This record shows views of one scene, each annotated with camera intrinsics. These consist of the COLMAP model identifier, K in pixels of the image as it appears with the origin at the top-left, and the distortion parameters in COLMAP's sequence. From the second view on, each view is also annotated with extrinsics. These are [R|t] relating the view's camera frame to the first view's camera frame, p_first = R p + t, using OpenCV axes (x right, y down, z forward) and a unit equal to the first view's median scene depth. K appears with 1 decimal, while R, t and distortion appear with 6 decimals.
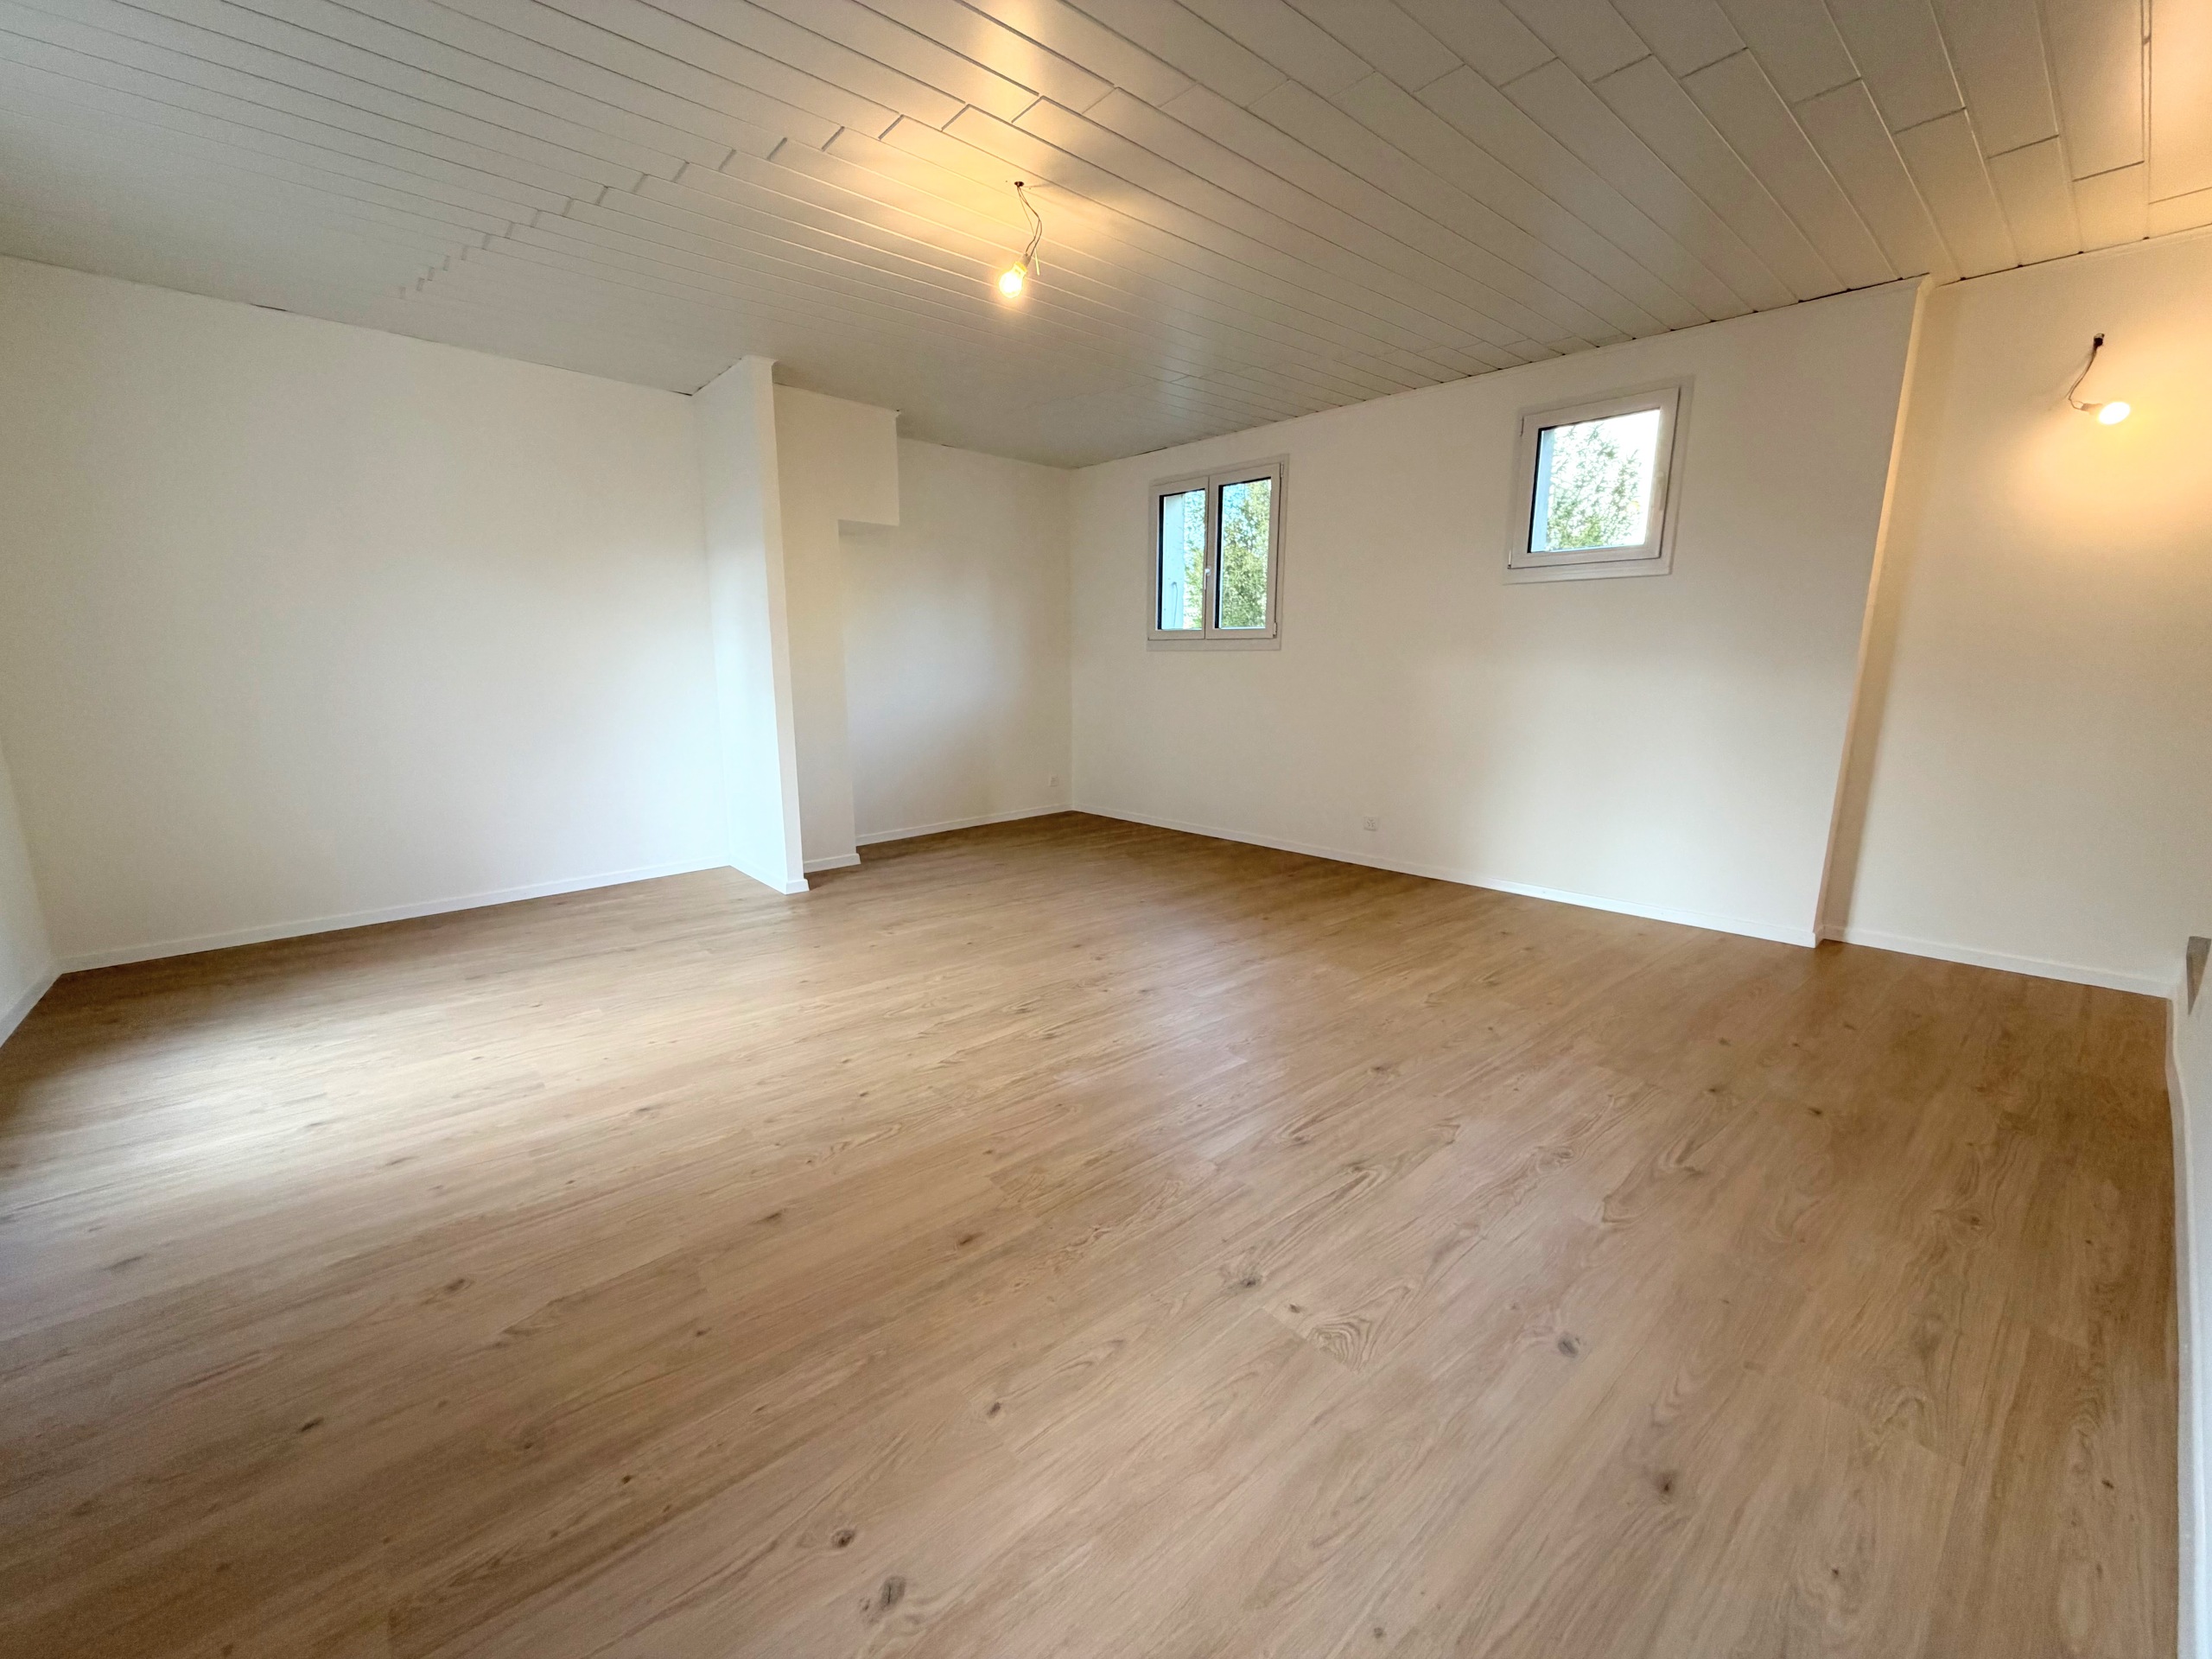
lens RADIAL K [[891.2, 0, 1055.1], [0, 891.2, 838.5], [0, 0, 1]] dist [0.000386, -0.000044]
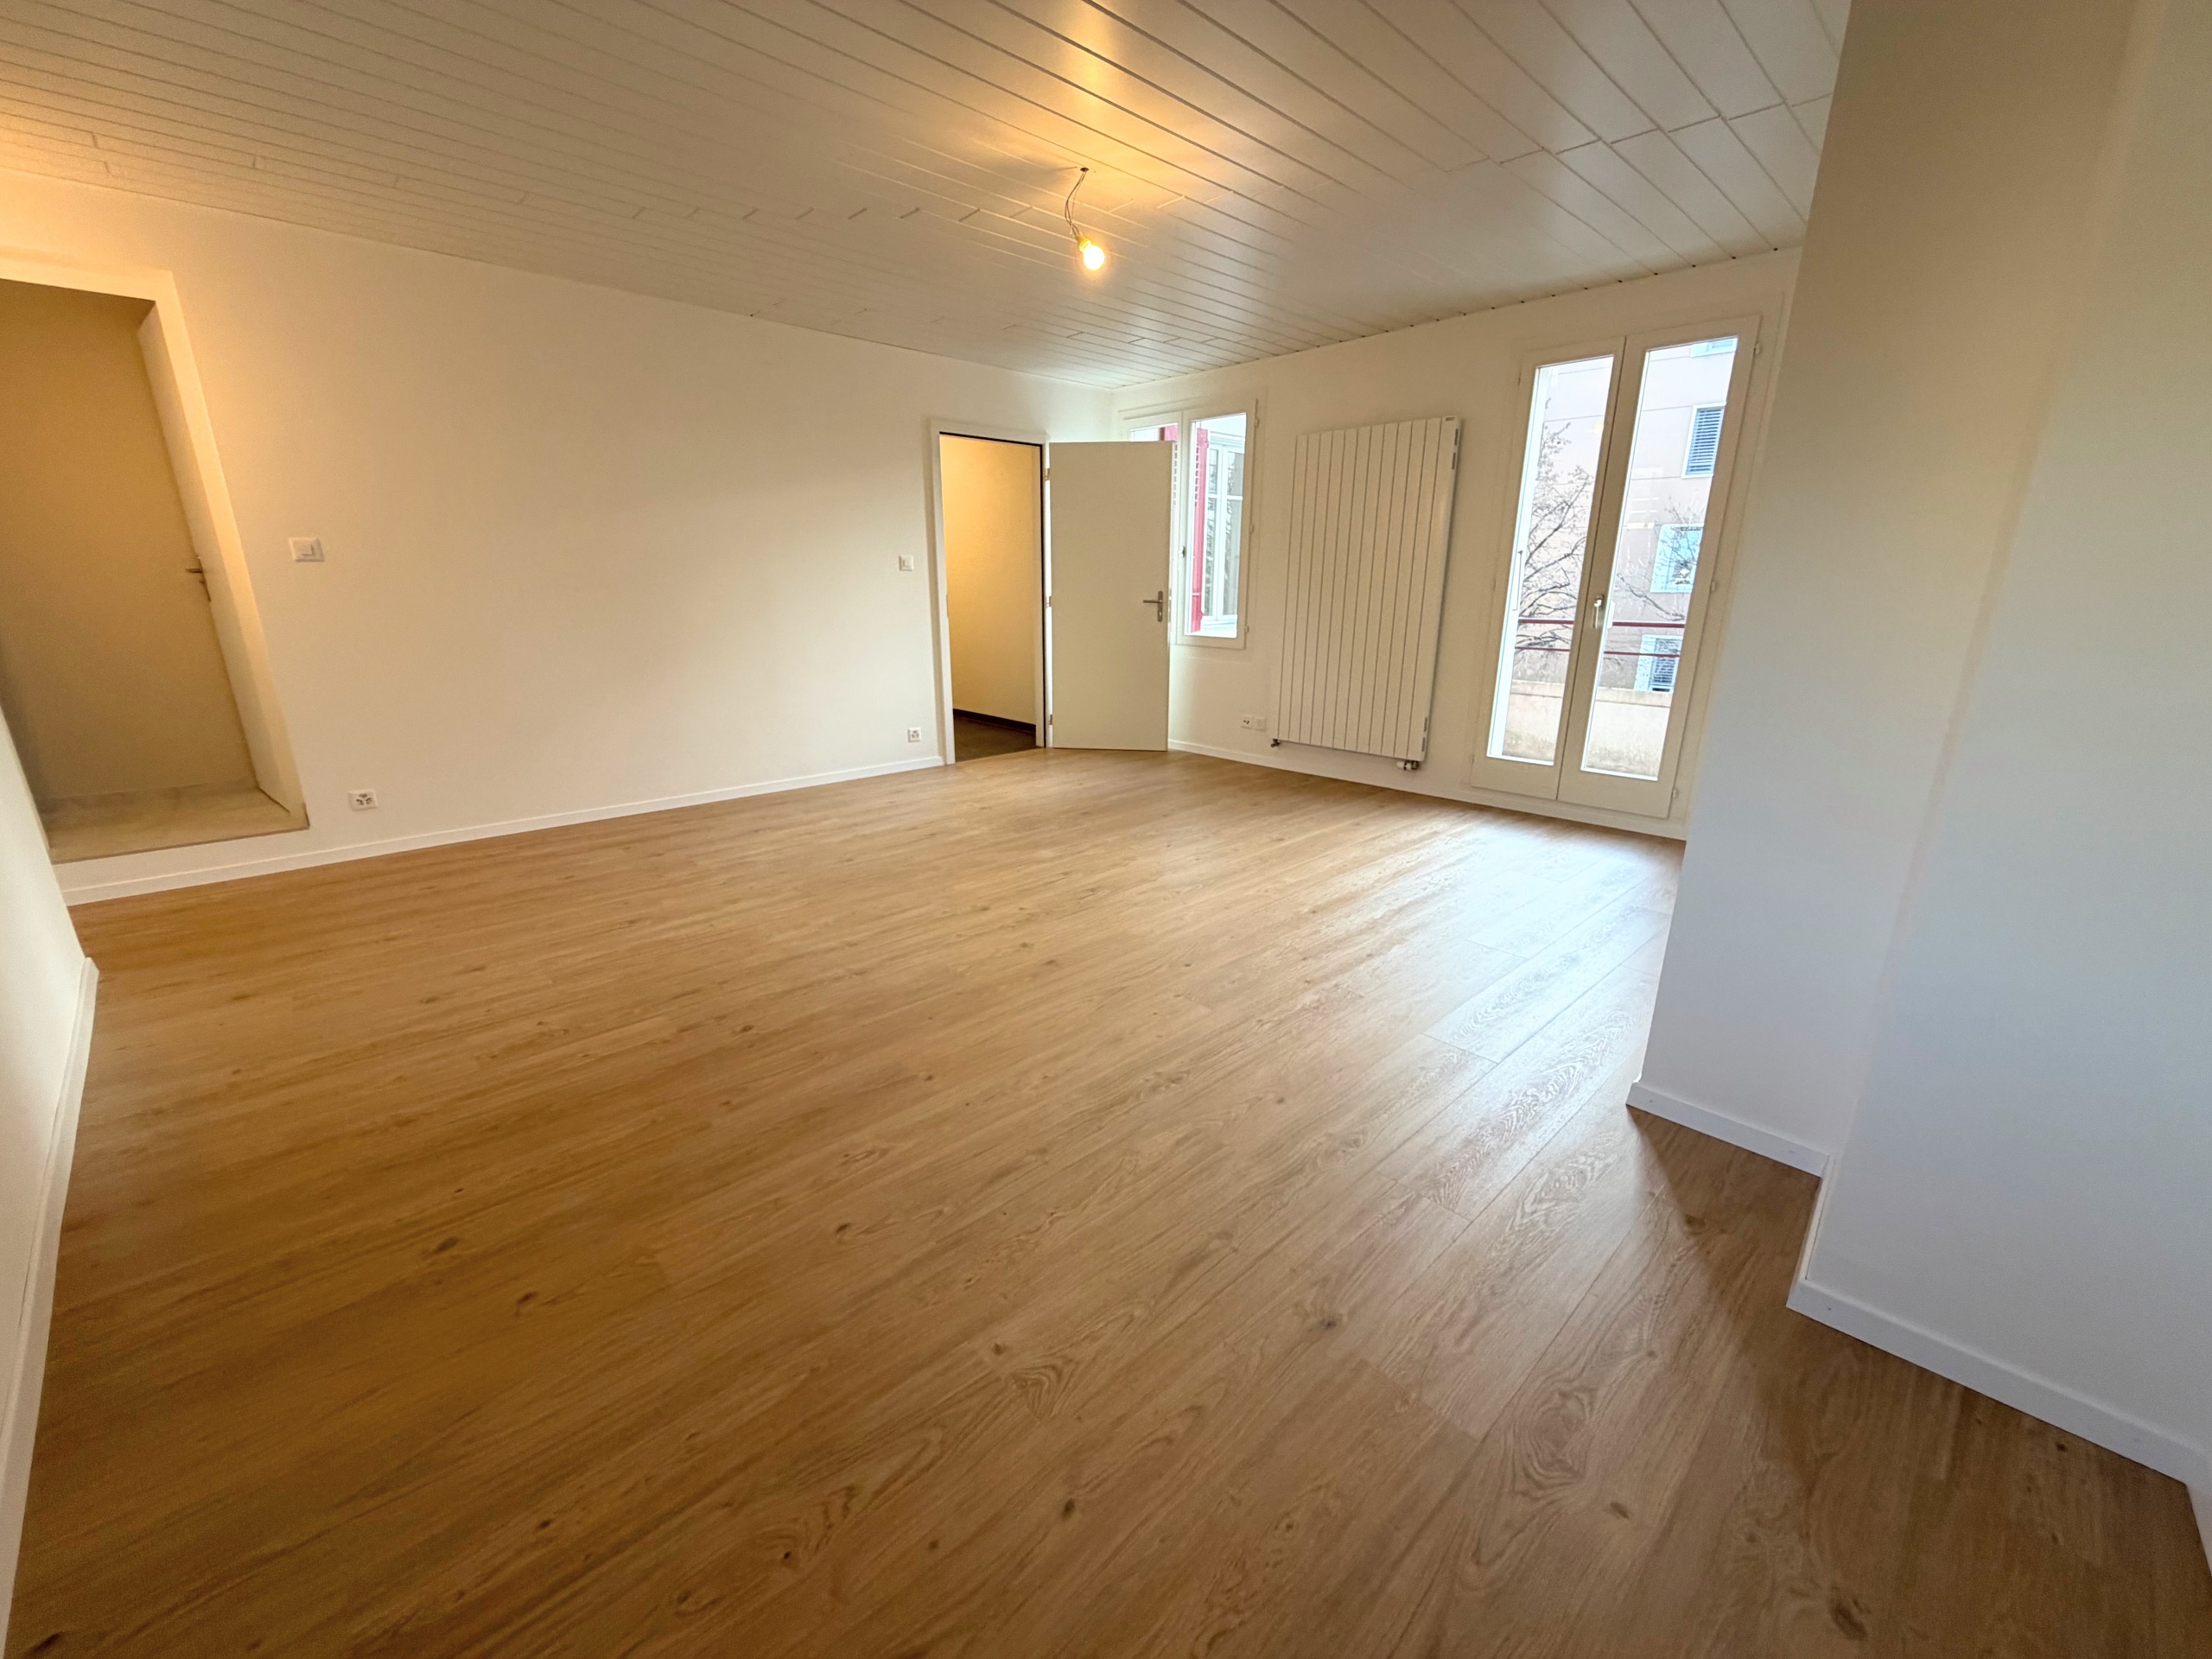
lens RADIAL K [[884.0, 0, 1100.1], [0, 884.0, 829.5], [0, 0, 1]] dist [0.000155, -0.000345]
pose [[-0.995406, 0.021457, -0.093308, 0.060328], [-0.024146, 0.886801, 0.461520, -0.410477], [0.092648, 0.461653, -0.882209, 1.926211]]
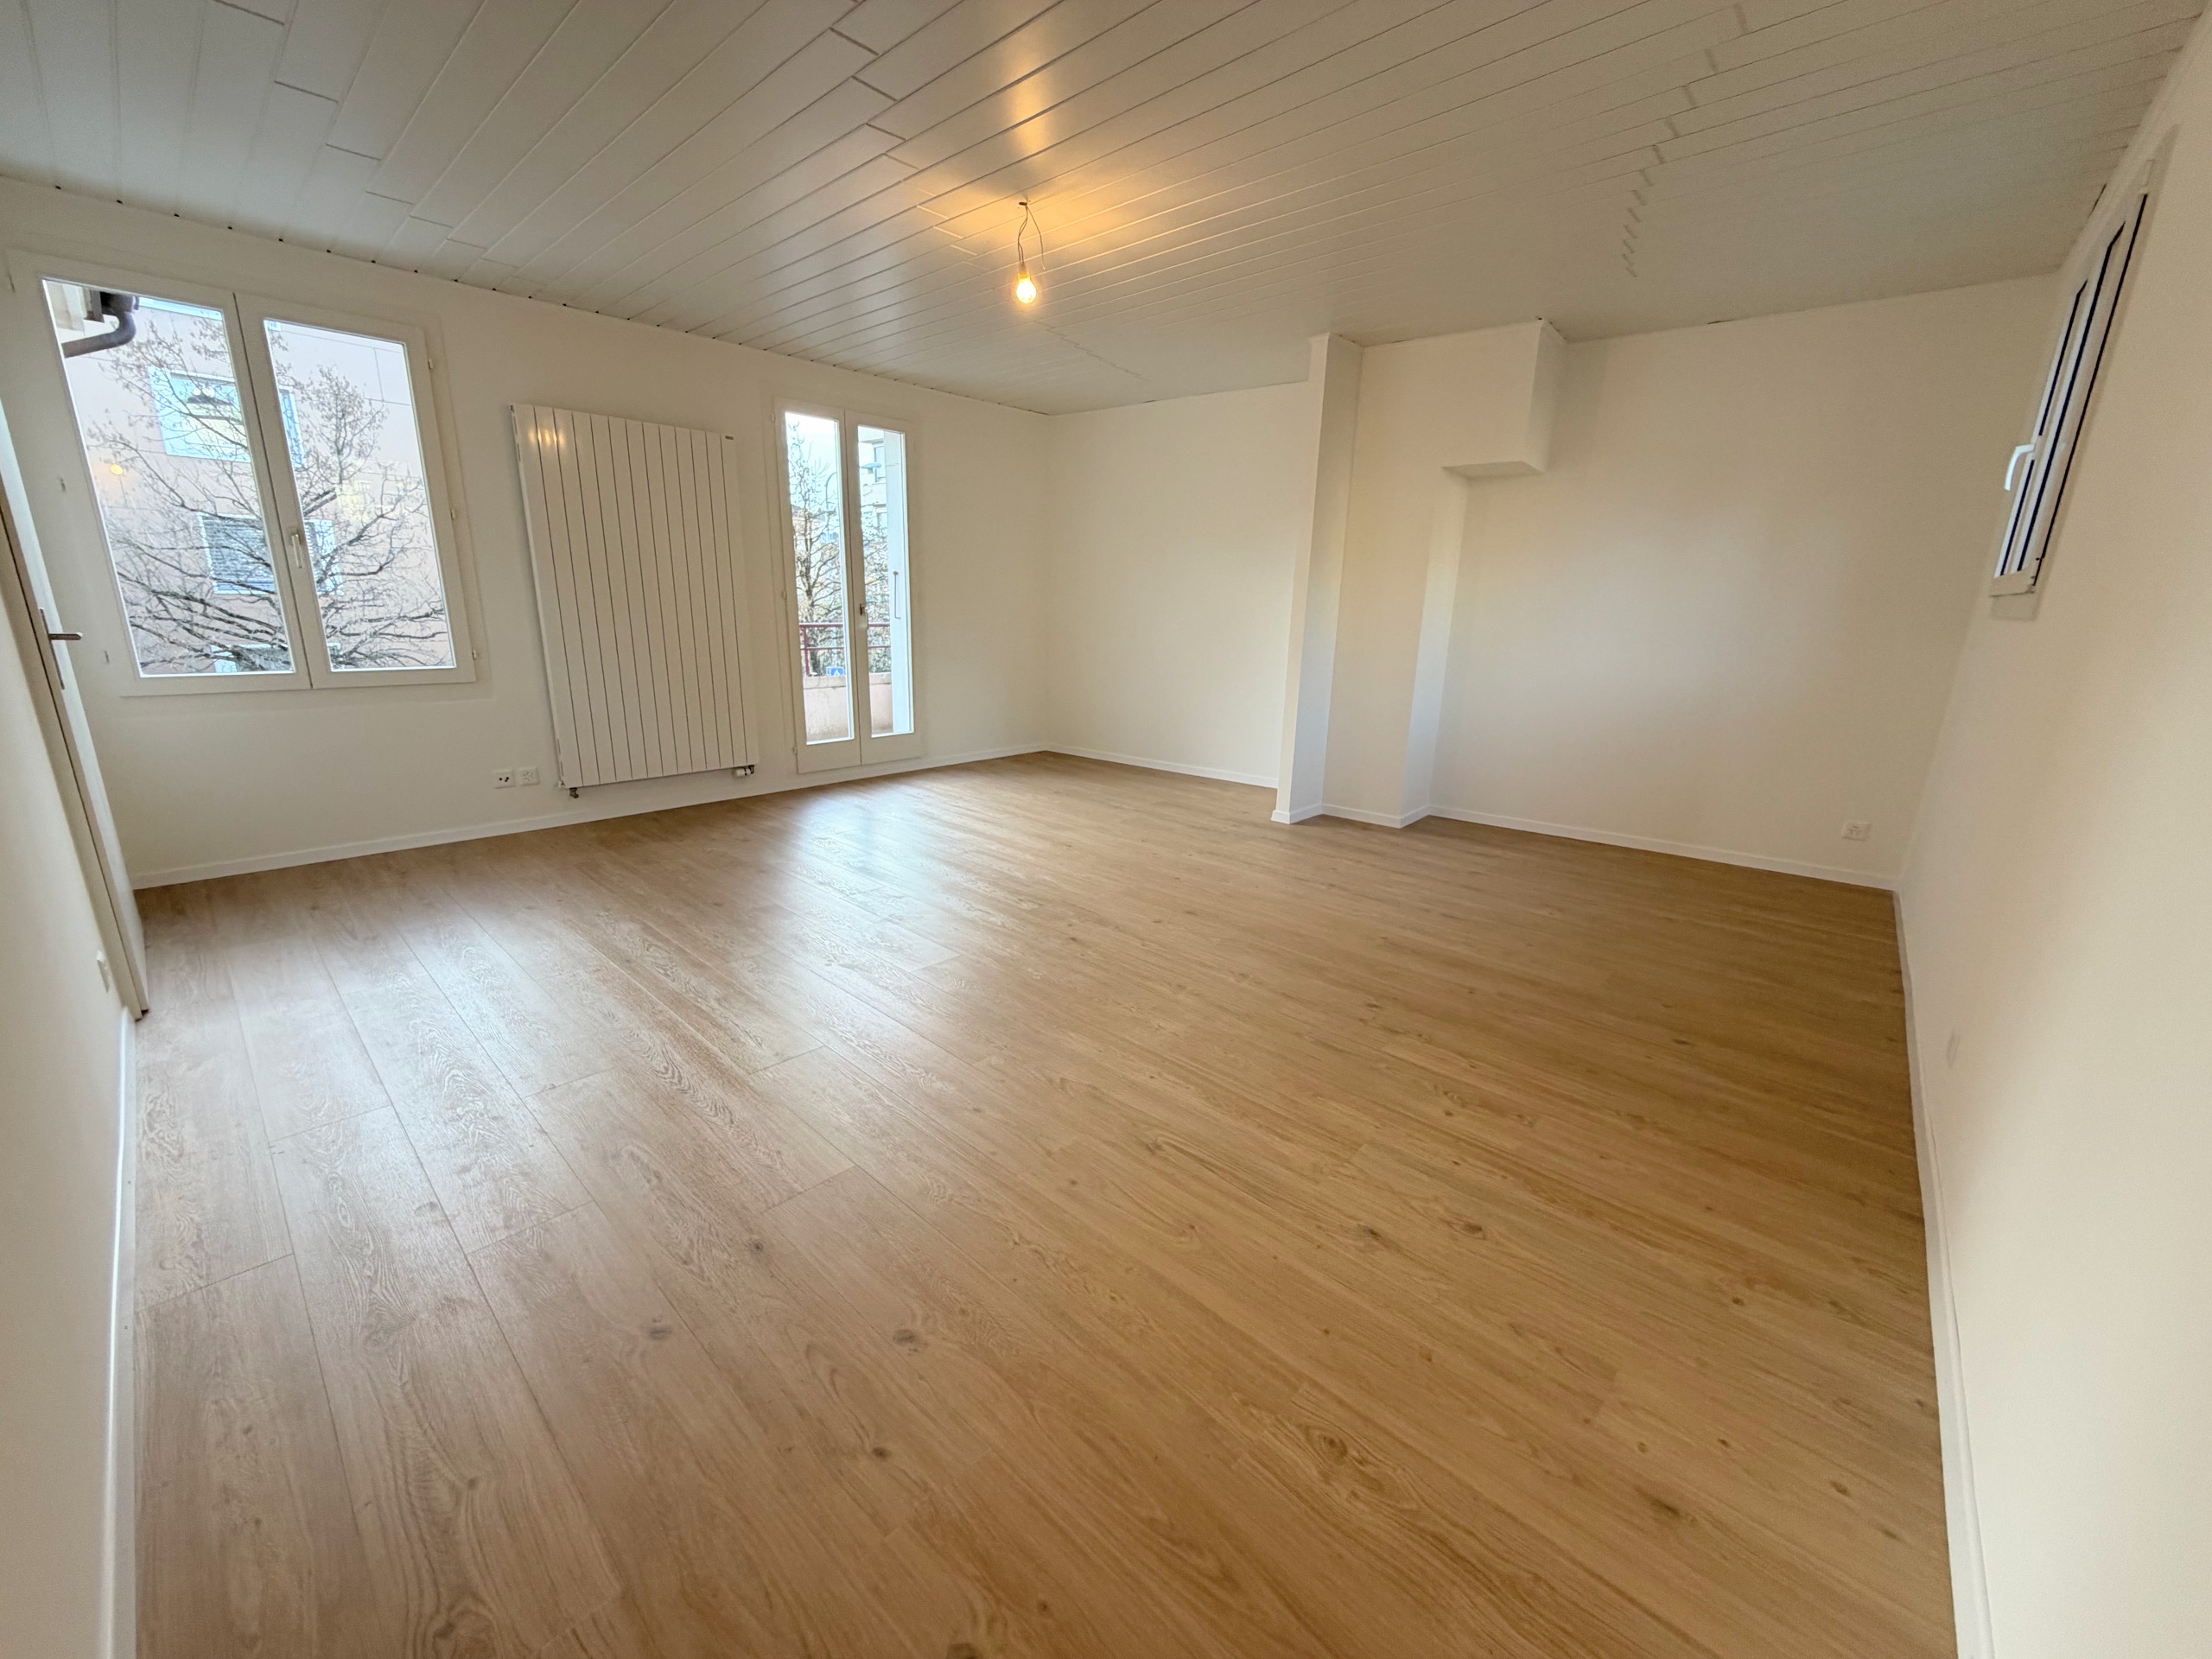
lens RADIAL K [[848.2, 0, 1106.0], [0, 848.2, 829.5], [0, 0, 1]] dist [-0.008348, -0.000187]
pose [[0.147622, 0.263664, -0.953252, 1.024322], [-0.219259, 0.948554, 0.228410, -0.185604], [0.964434, 0.175291, 0.197838, 0.831323]]
